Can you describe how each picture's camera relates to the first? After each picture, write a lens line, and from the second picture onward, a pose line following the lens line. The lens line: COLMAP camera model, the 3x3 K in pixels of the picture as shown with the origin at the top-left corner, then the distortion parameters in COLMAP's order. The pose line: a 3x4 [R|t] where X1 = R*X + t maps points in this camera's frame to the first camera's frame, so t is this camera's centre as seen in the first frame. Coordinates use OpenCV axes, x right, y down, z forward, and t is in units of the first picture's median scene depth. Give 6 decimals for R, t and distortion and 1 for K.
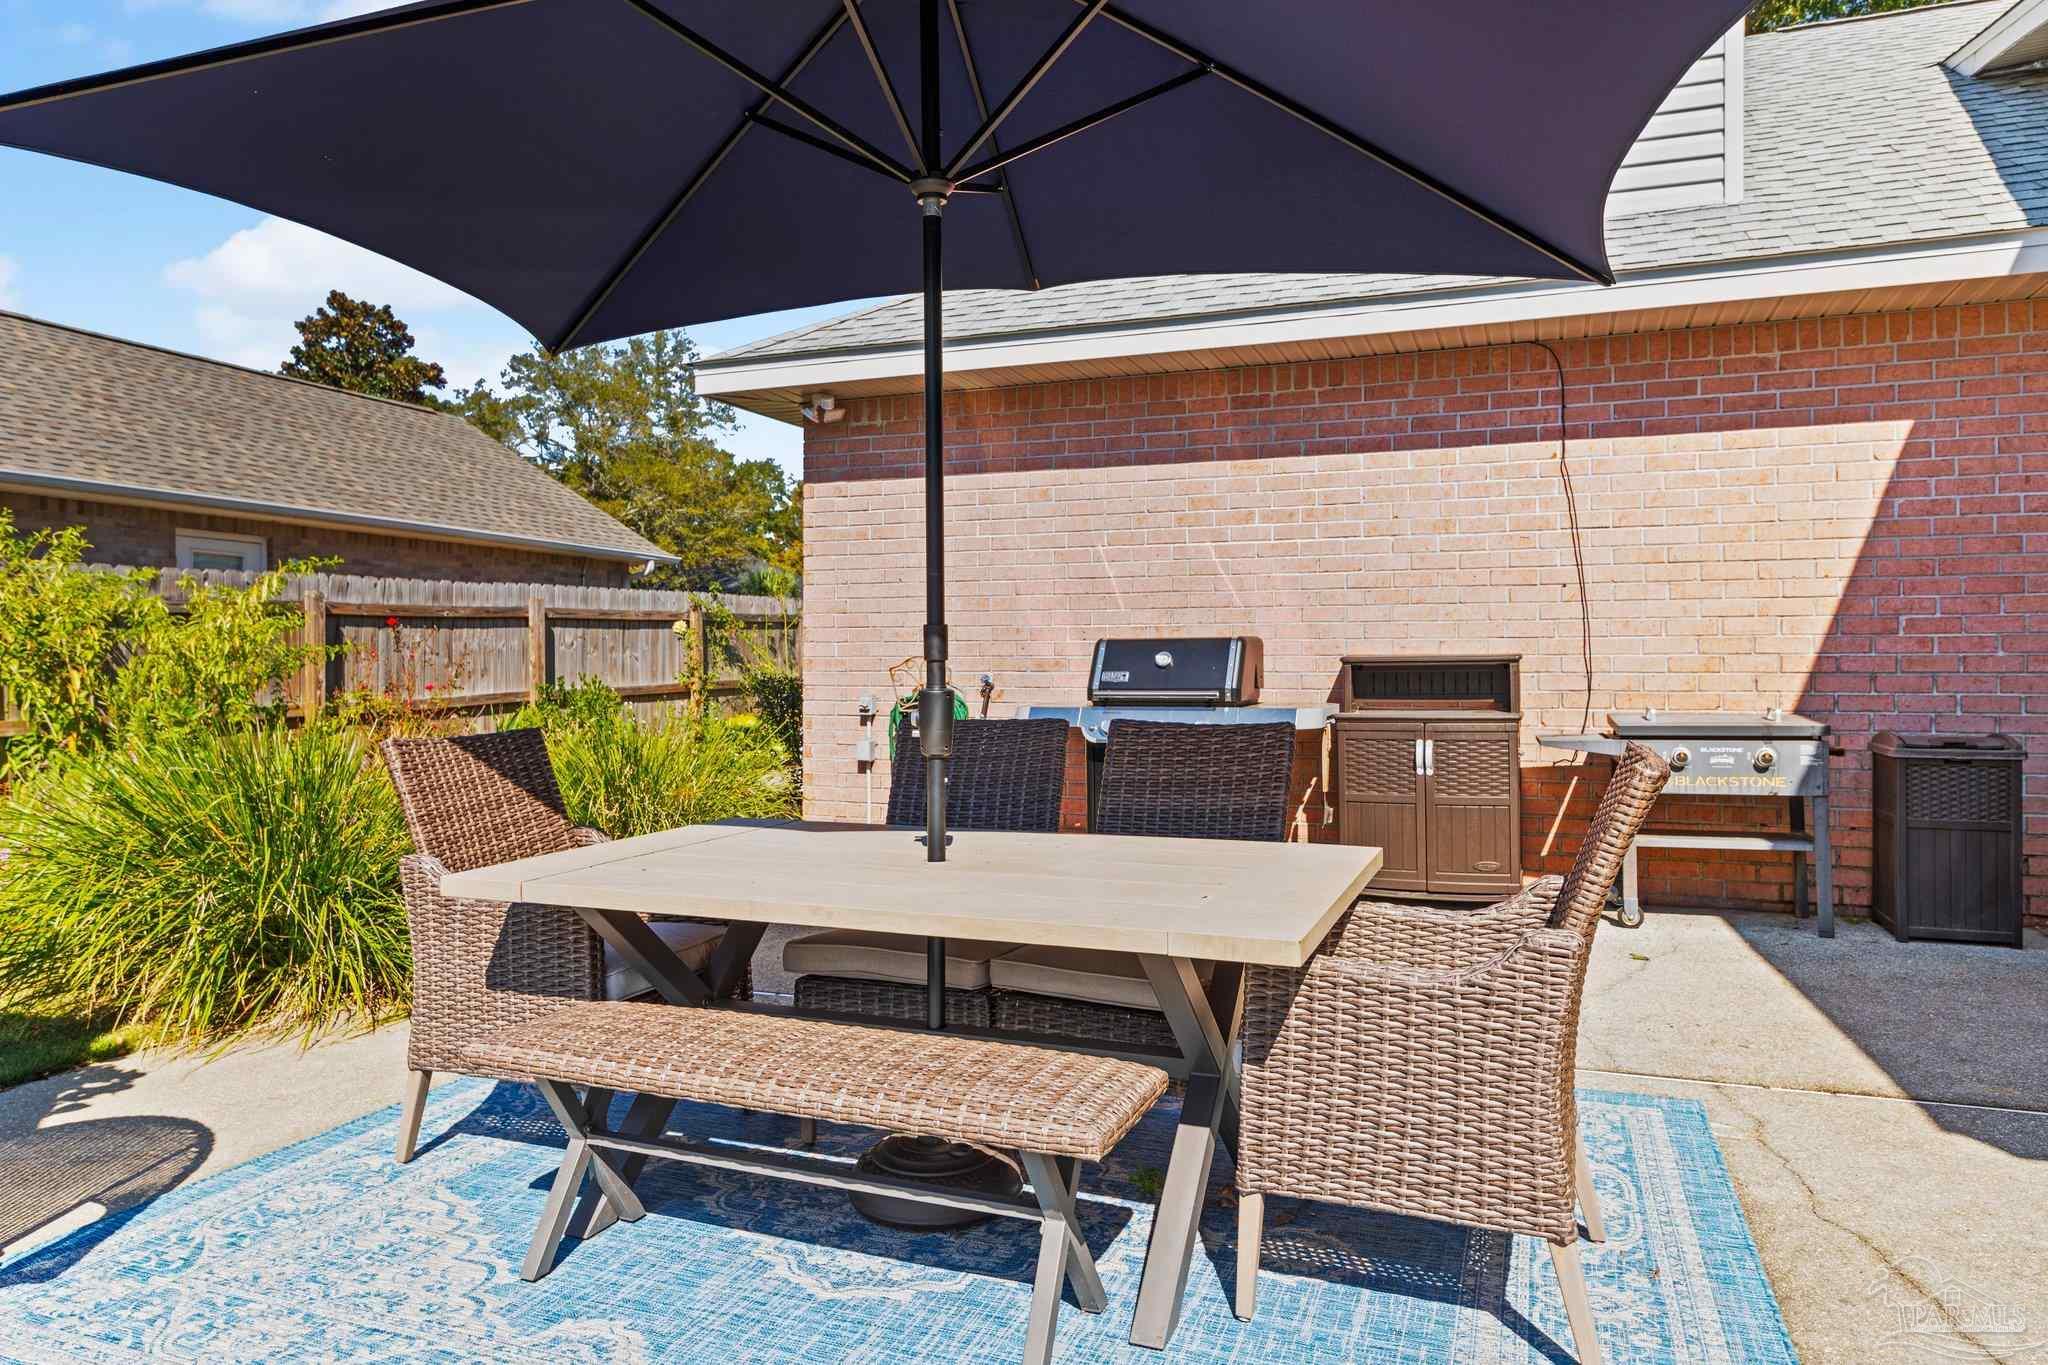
lens RADIAL K [[1330.7, 0, 1029.1], [0, 1330.7, 673.8], [0, 0, 1]] dist [0.001134, 0.002495]
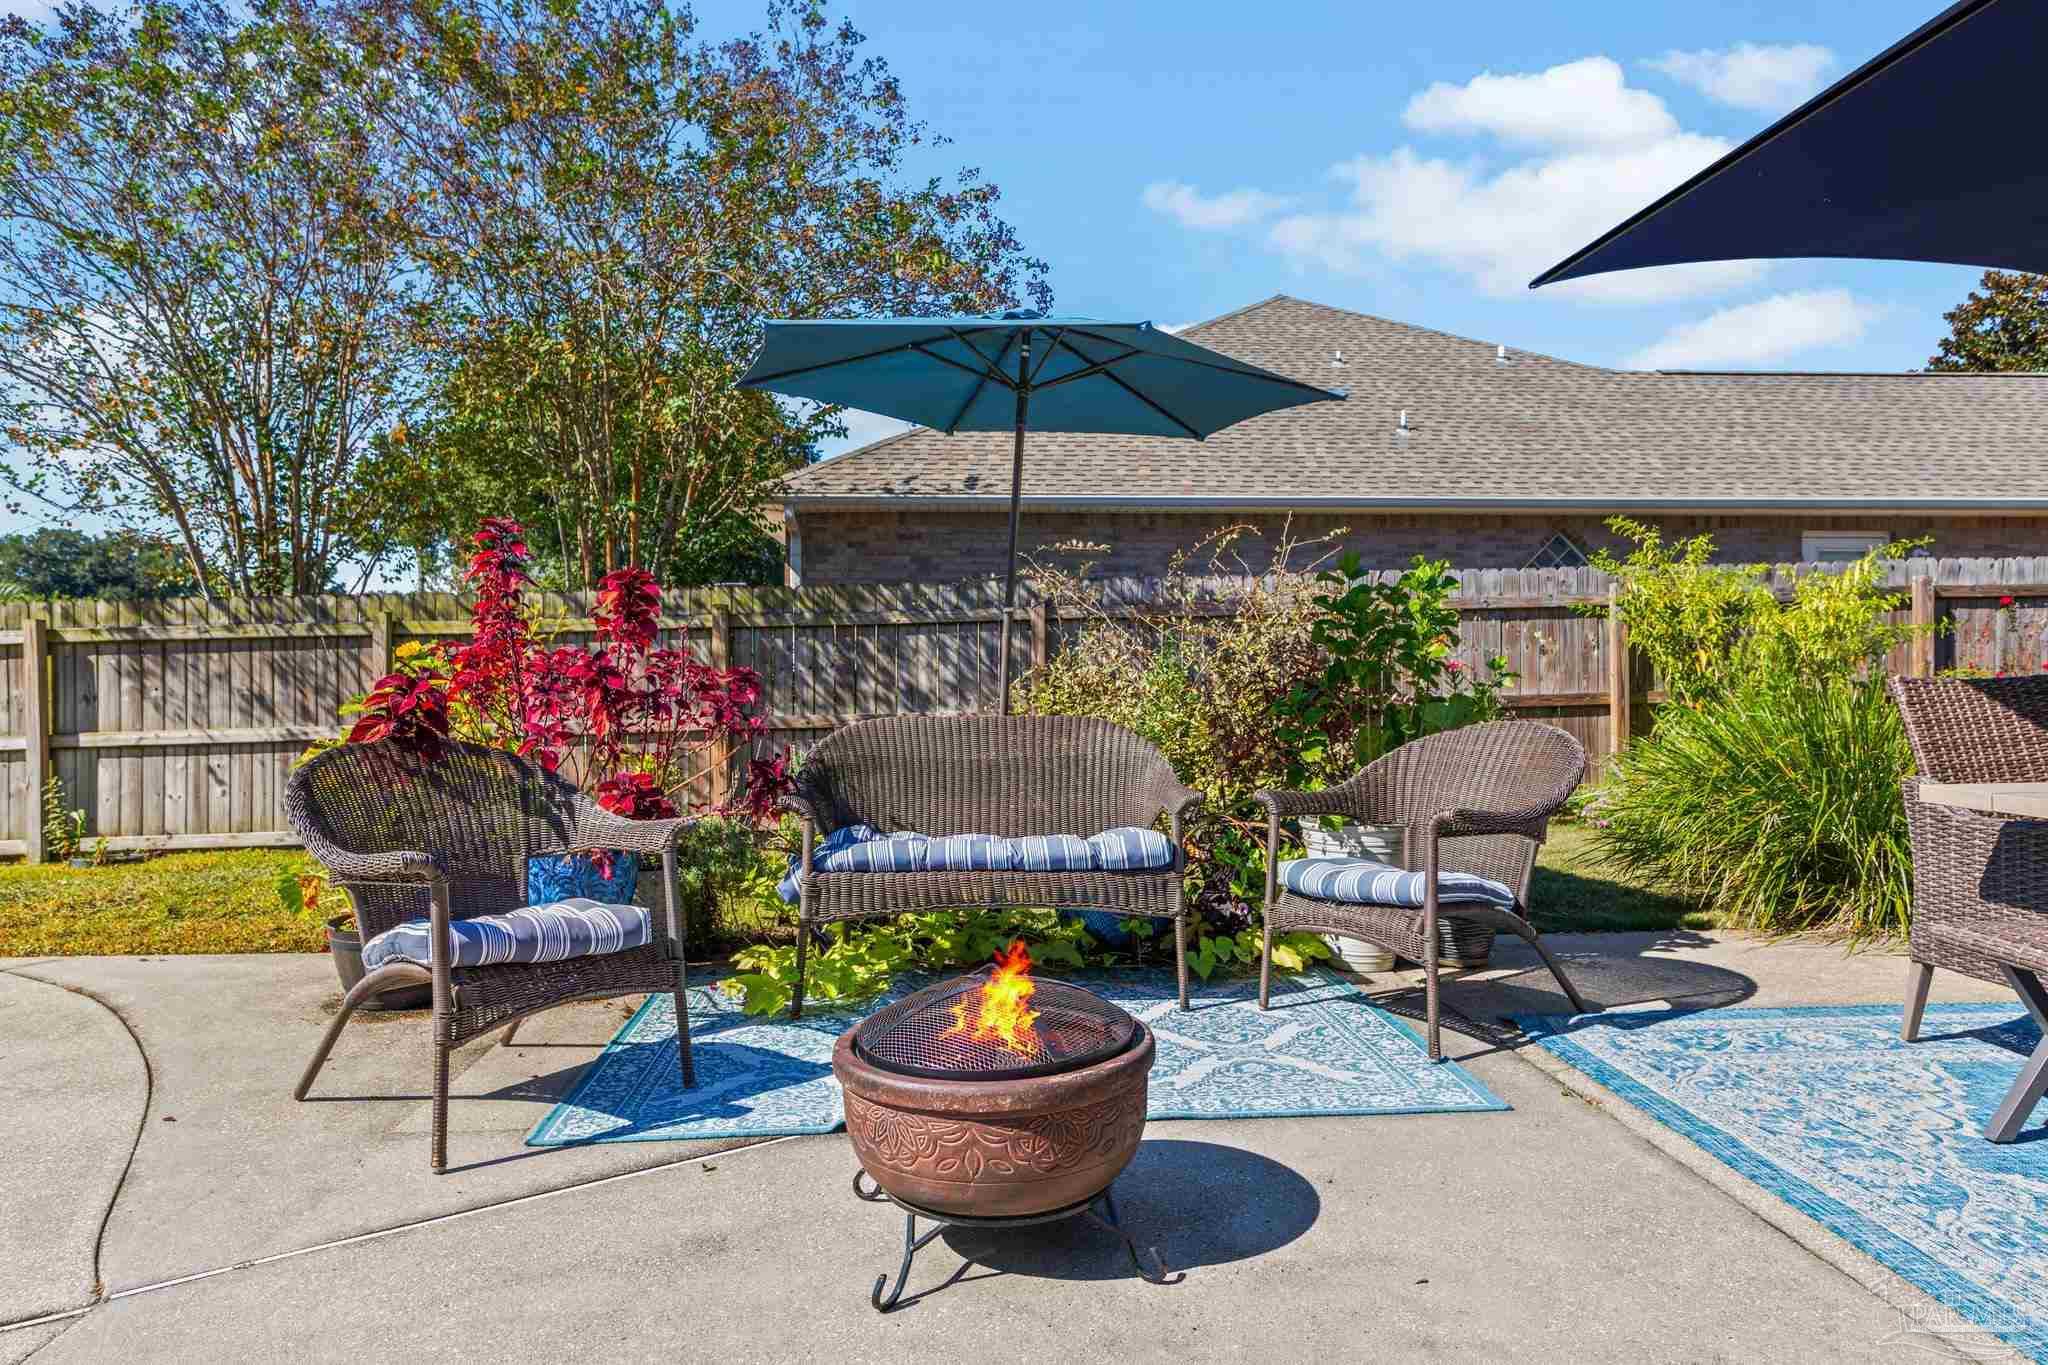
lens RADIAL K [[1256.1, 0, 1014.7], [0, 1256.1, 669.7], [0, 0, 1]] dist [0.004966, 0.001661]
pose [[0.412146, -0.002128, -0.911115, 0.090039], [-0.001606, 0.999994, -0.003061, 0.020653], [0.911116, 0.002725, 0.412140, -0.069003]]
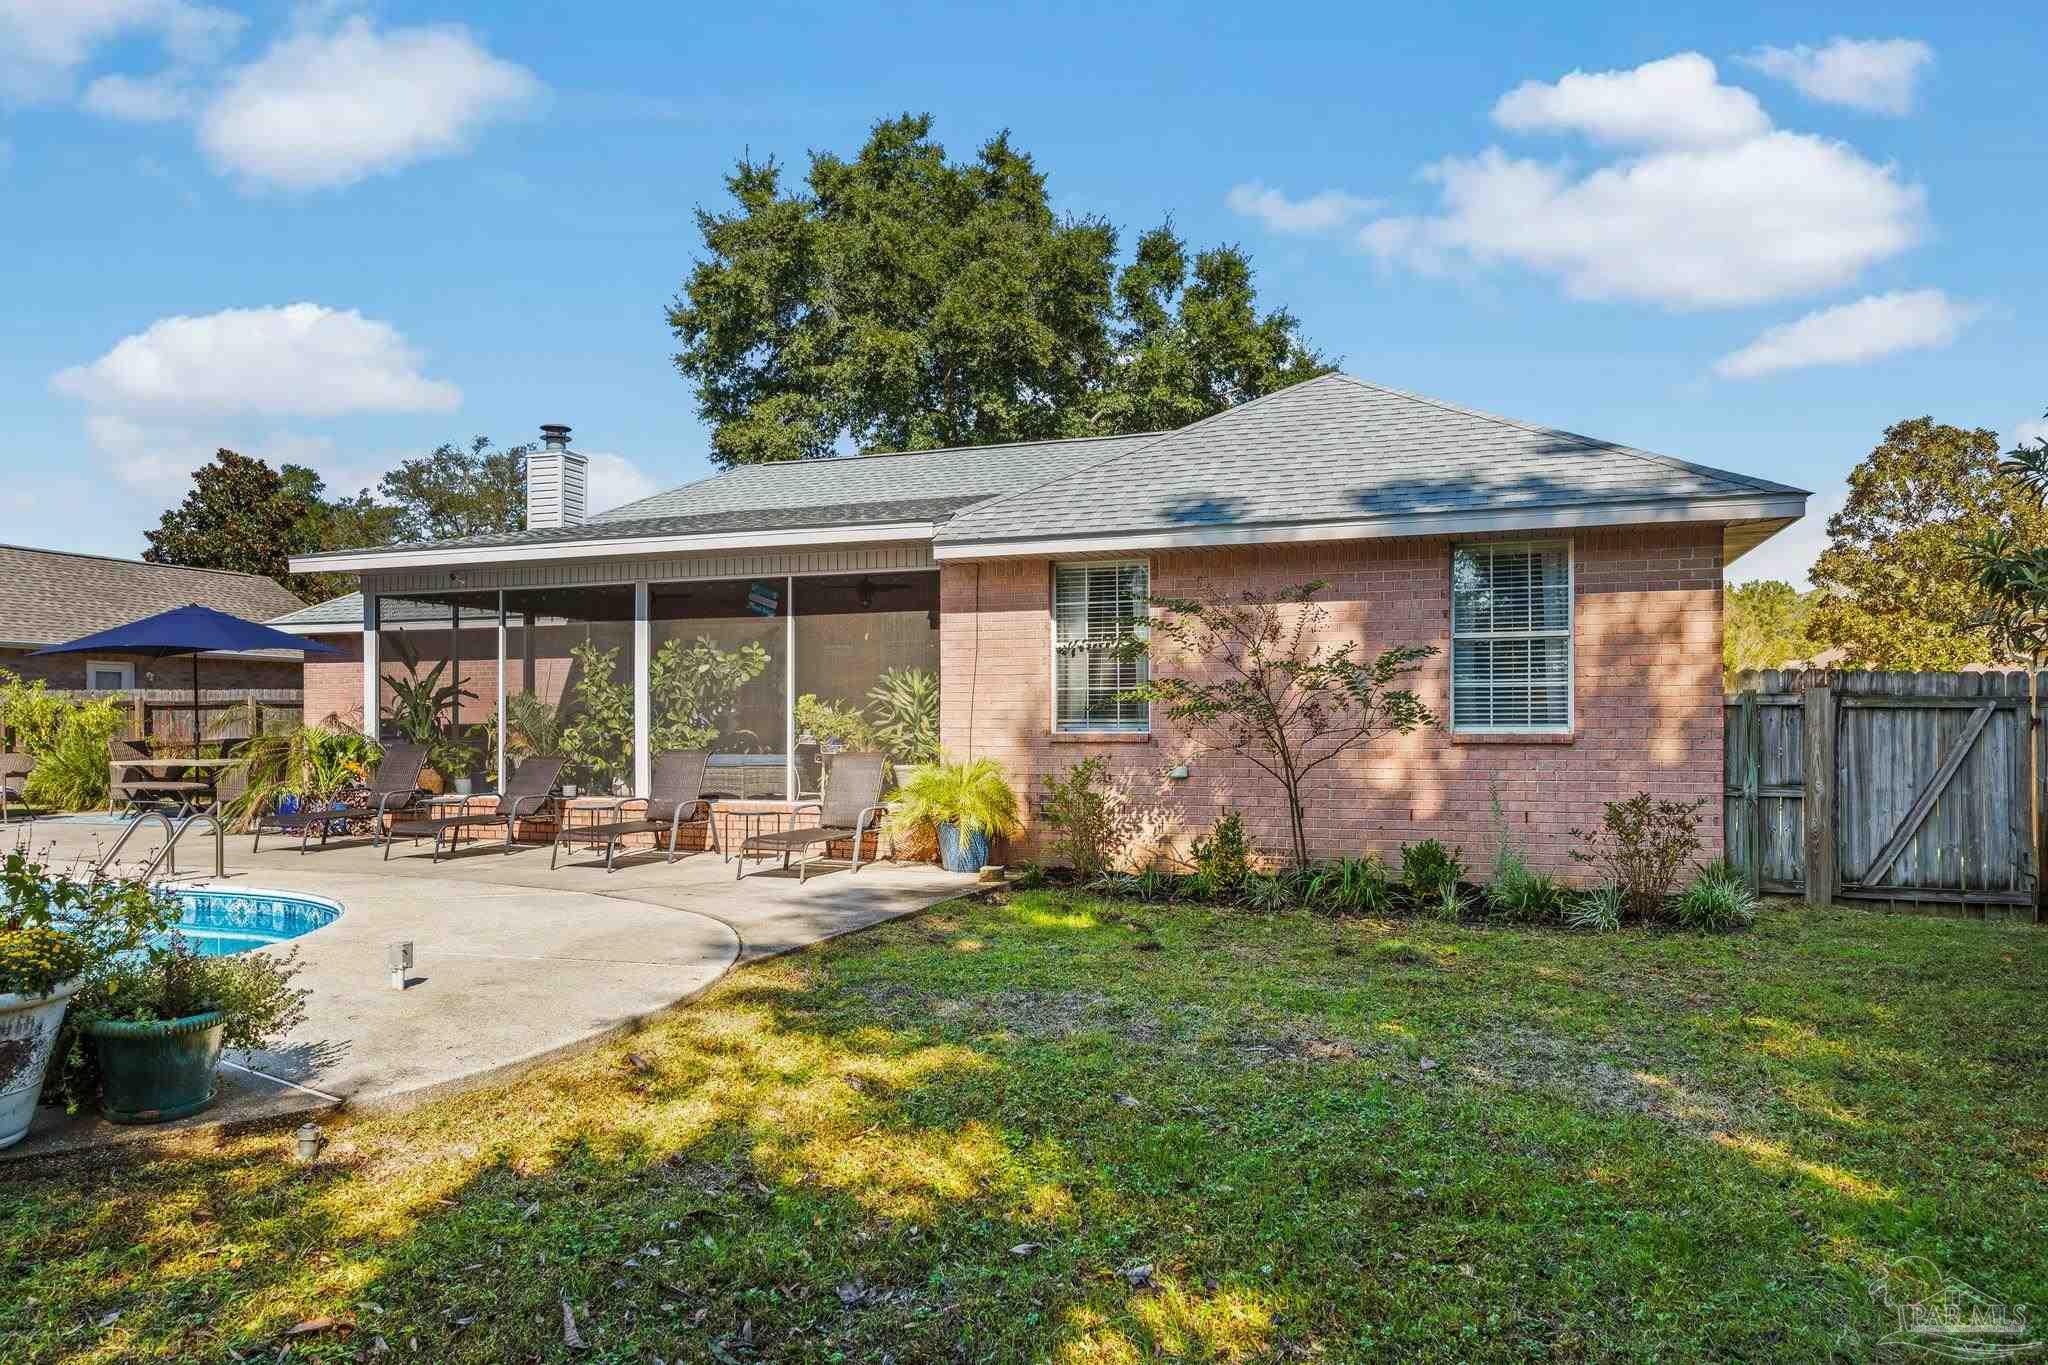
lens RADIAL K [[1290.2, 0, 1021.4], [0, 1290.2, 719.5], [0, 0, 1]] dist [0.003484, 0.001390]
pose [[0.999156, -0.002045, 0.041028, 1.338474], [0.002349, 0.999970, -0.007359, 0.003178], [-0.041012, 0.007449, 0.999131, -1.960404]]
